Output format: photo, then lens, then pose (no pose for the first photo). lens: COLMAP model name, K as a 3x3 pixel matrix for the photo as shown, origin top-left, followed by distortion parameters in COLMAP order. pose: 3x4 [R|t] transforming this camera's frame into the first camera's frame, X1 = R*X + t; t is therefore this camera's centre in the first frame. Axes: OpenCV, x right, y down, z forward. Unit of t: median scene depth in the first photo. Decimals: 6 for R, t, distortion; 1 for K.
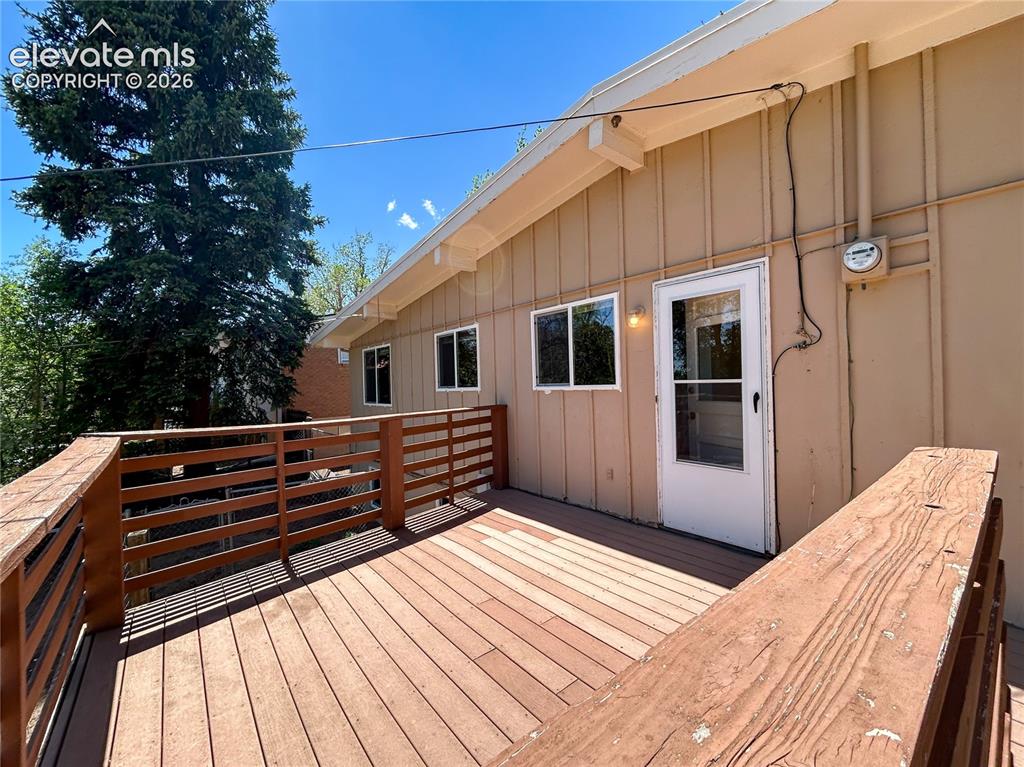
lens RADIAL K [[413.5, 0, 512.0], [0, 413.5, 383.5], [0, 0, 1]] dist [0.000053, 0.000029]
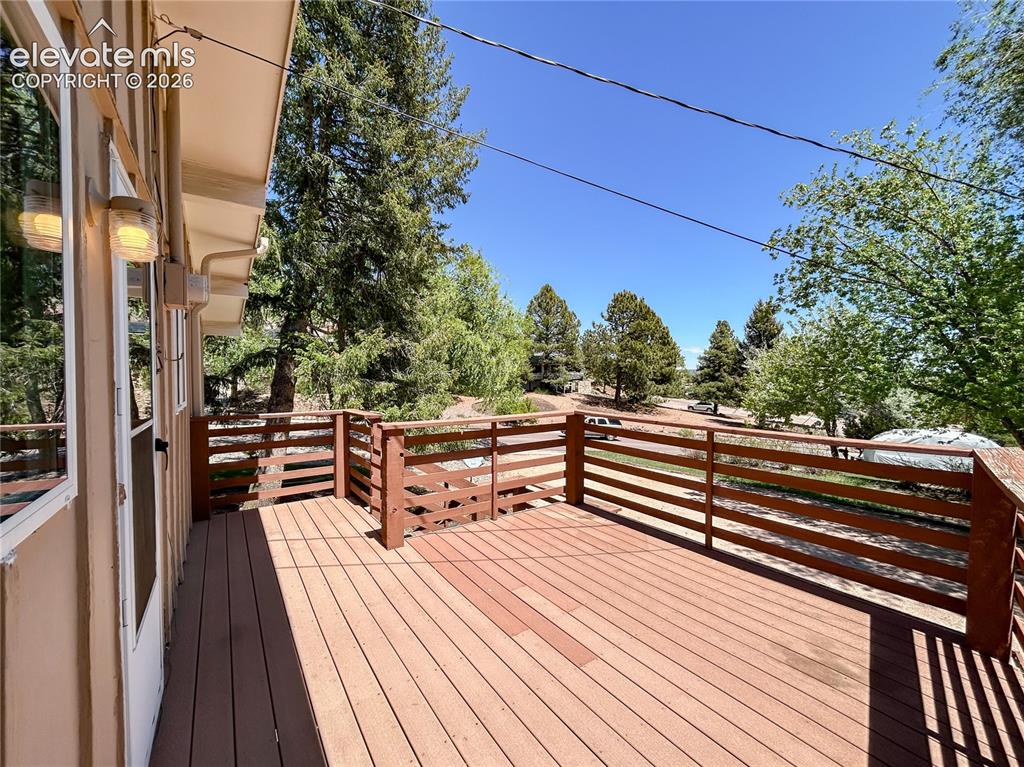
lens RADIAL K [[413.5, 0, 512.0], [0, 413.5, 383.5], [0, 0, 1]] dist [0.000053, 0.000029]
pose [[-0.997016, 0.024451, 0.073215, 0.009817], [0.026001, 0.999456, 0.020288, -0.047495], [-0.072679, 0.022131, -0.997110, 1.502629]]
